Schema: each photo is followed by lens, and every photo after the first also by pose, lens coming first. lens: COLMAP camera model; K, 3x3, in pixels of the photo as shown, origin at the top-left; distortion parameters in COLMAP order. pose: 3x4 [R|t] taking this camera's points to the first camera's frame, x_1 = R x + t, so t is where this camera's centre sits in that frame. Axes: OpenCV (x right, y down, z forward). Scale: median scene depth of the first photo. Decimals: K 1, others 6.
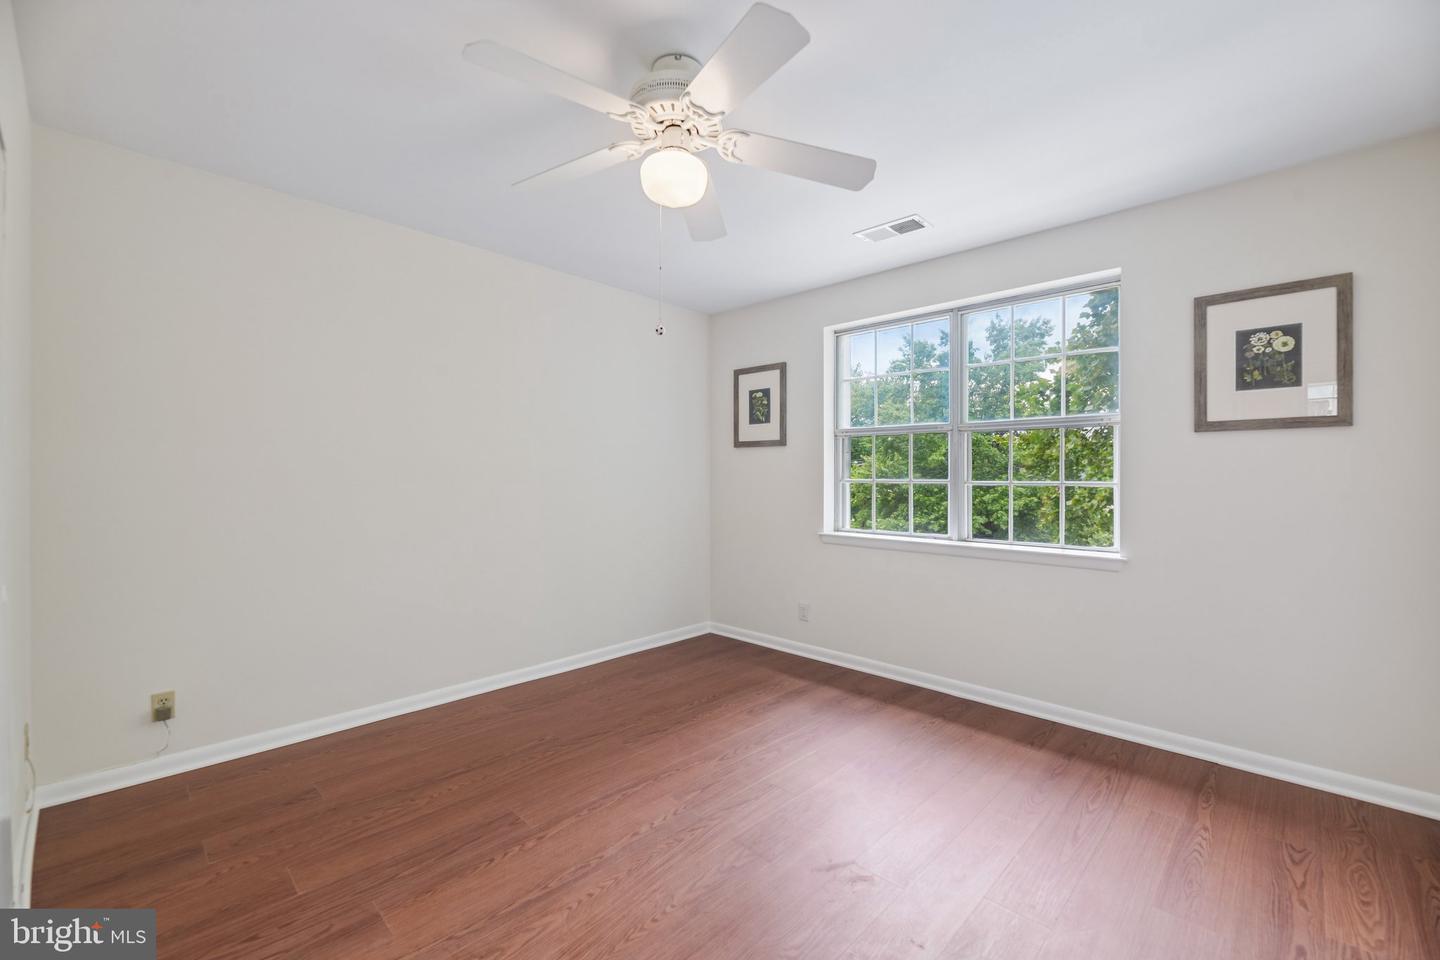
lens RADIAL K [[597.4, 0, 724.3], [0, 597.4, 472.3], [0, 0, 1]] dist [-0.000312, -0.000848]
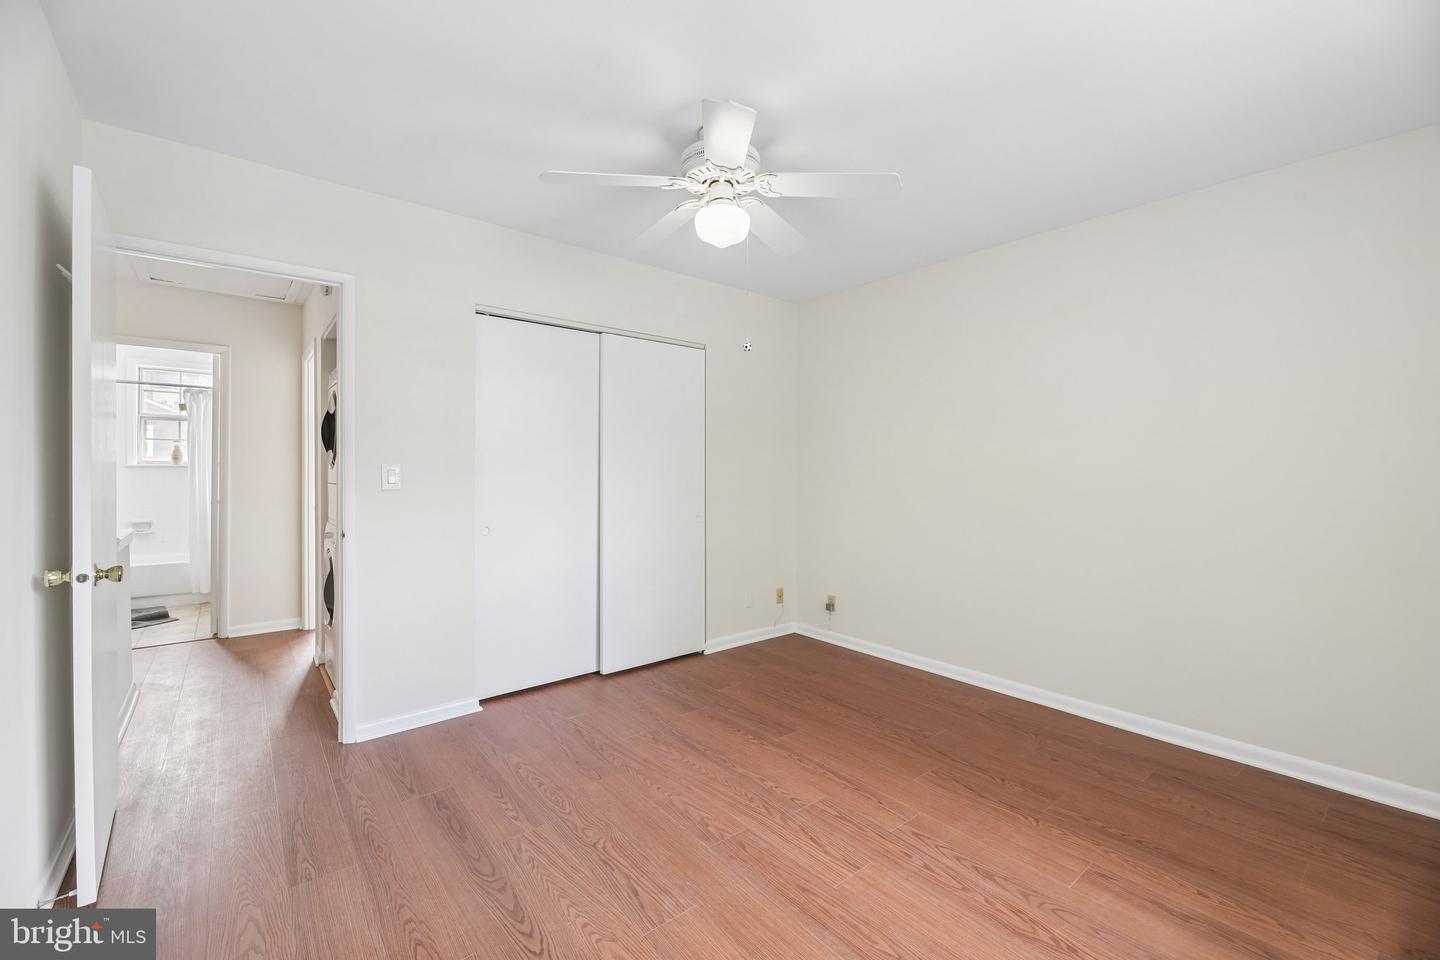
lens RADIAL K [[597.4, 0, 724.3], [0, 597.4, 472.3], [0, 0, 1]] dist [-0.000312, -0.000848]
pose [[-0.116090, -0.000399, -0.993239, 0.854632], [0.000290, 1.000000, -0.000436, 0.006341], [0.993239, -0.000338, -0.116090, 0.894144]]
